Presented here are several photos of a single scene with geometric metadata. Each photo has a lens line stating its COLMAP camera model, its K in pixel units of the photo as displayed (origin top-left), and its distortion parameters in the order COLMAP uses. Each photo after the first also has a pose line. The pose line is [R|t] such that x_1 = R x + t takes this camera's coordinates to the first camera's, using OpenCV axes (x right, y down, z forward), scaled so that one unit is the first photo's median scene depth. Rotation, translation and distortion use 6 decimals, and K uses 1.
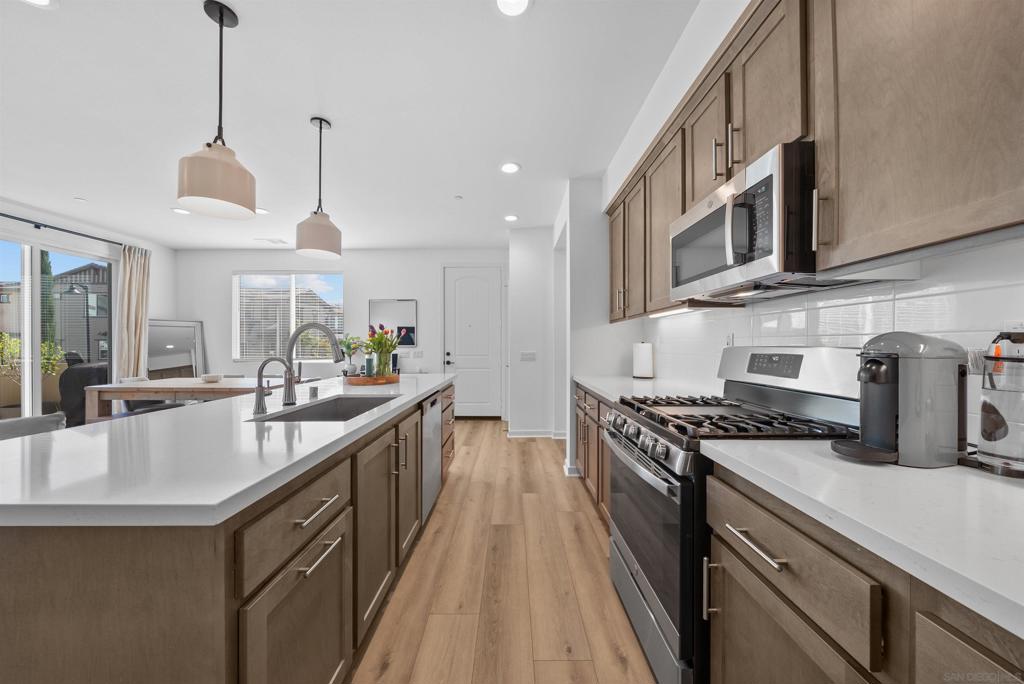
lens RADIAL K [[356.1, 0, 511.5], [0, 356.1, 343.8], [0, 0, 1]] dist [-0.004756, 0.000497]
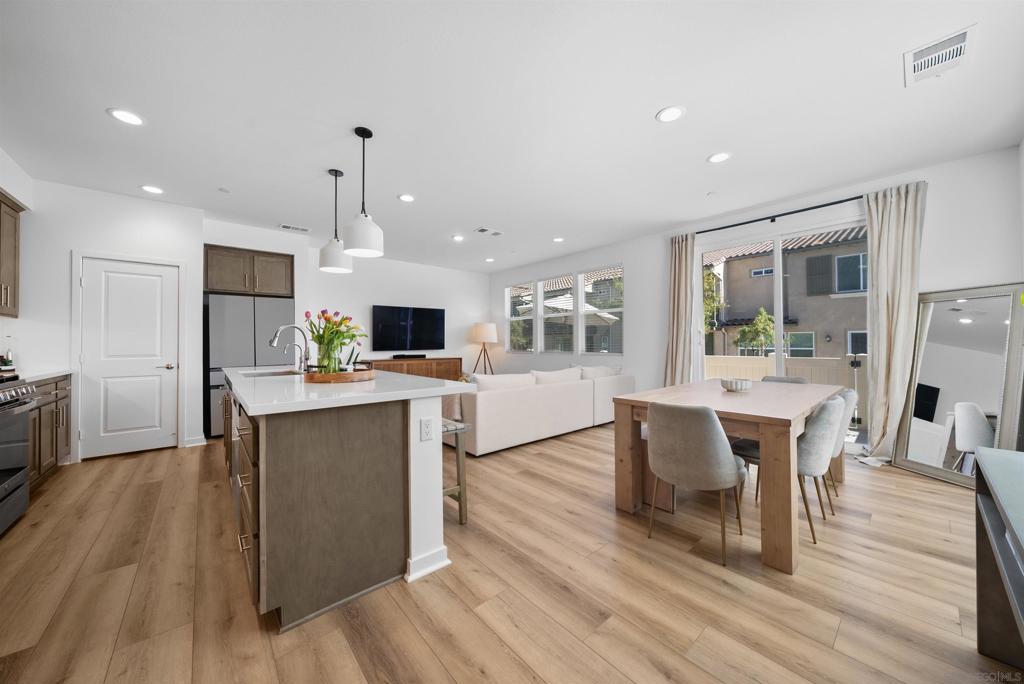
lens RADIAL K [[356.1, 0, 508.0], [0, 356.1, 340.8], [0, 0, 1]] dist [-0.004756, 0.000497]
pose [[-0.758942, 0.000251, -0.651159, -0.084475], [0.004653, 0.999976, -0.005038, 0.013551], [0.651142, -0.006853, -0.758925, 1.067468]]
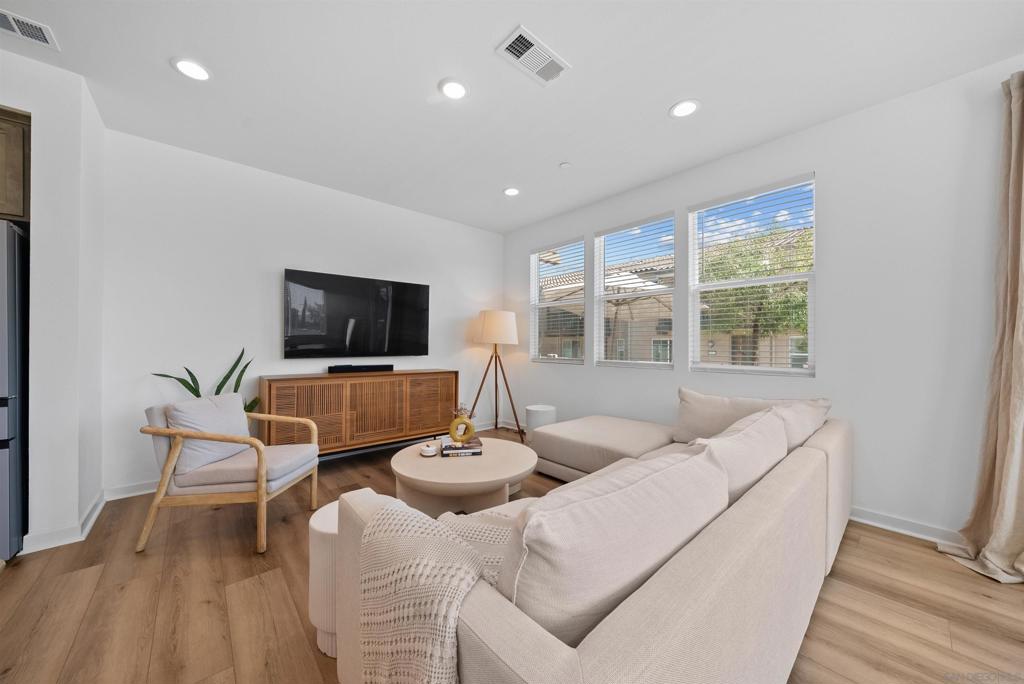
lens RADIAL K [[356.1, 0, 509.3], [0, 356.1, 339.8], [0, 0, 1]] dist [-0.004756, 0.000497]
pose [[-0.745811, -0.012263, -0.666045, -0.435749], [-0.003278, 0.999886, -0.014739, 0.014827], [0.666150, -0.008809, -0.745766, 0.522143]]
